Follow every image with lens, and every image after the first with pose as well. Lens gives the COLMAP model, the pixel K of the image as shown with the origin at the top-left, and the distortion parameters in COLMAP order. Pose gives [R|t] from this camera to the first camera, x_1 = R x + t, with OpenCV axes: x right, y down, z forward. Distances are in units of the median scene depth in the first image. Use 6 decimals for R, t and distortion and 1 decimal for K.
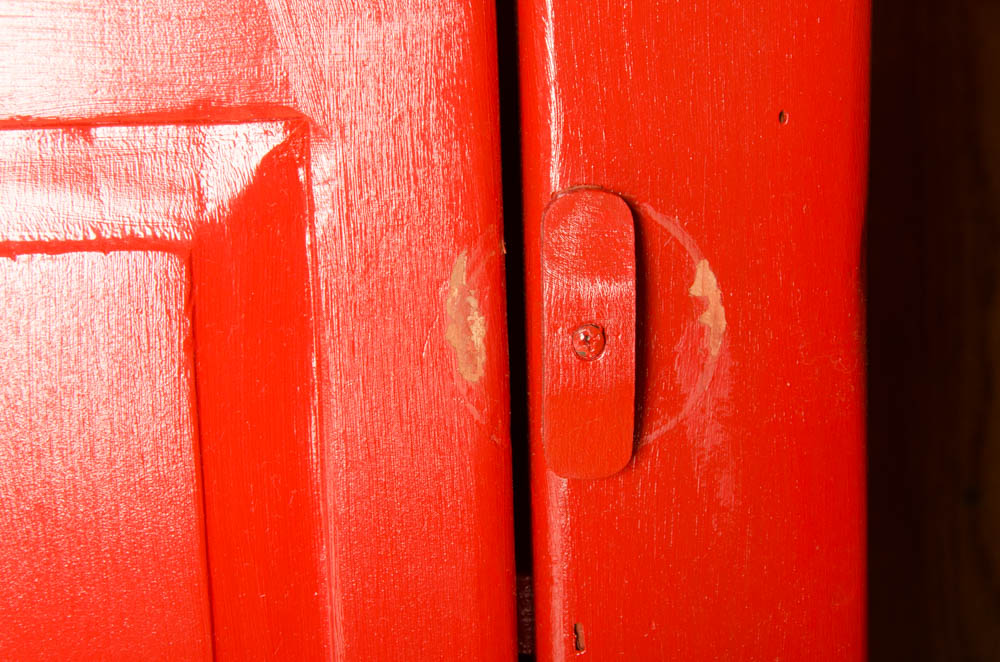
lens RADIAL K [[2234.6, 0, 500.0], [0, 2234.6, 331.1], [0, 0, 1]] dist [0.013555, 0.000000]
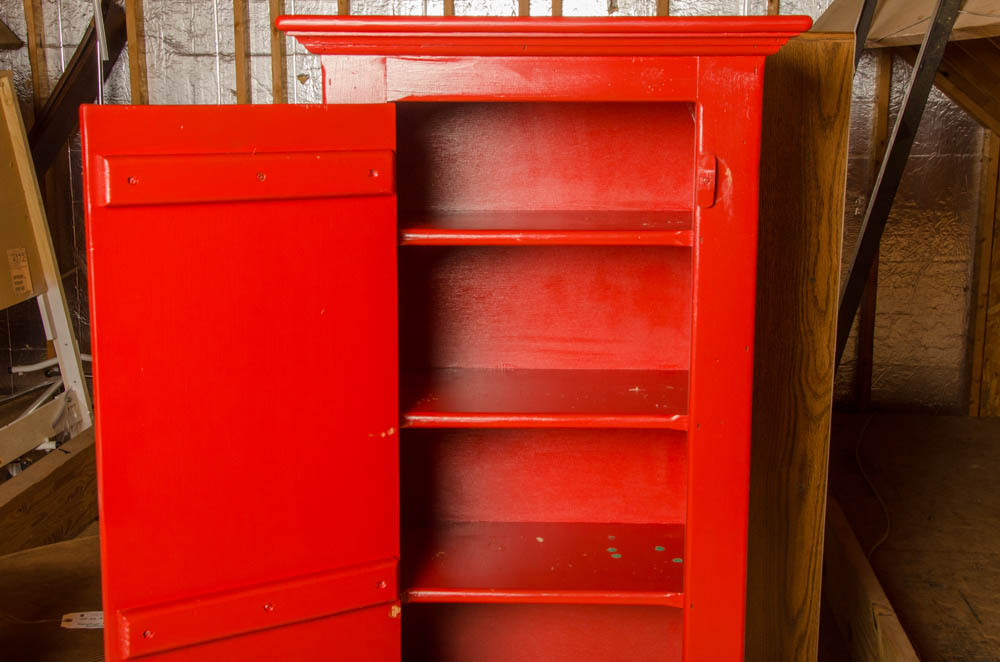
lens RADIAL K [[1228.1, 0, 498.1], [0, 1228.1, 327.7], [0, 0, 1]] dist [0.019158, 0.000000]
pose [[0.991419, 0.053049, -0.119474, -0.085099], [-0.054972, 0.998405, -0.012858, 0.422128], [0.118602, 0.019315, 0.992754, -2.007776]]
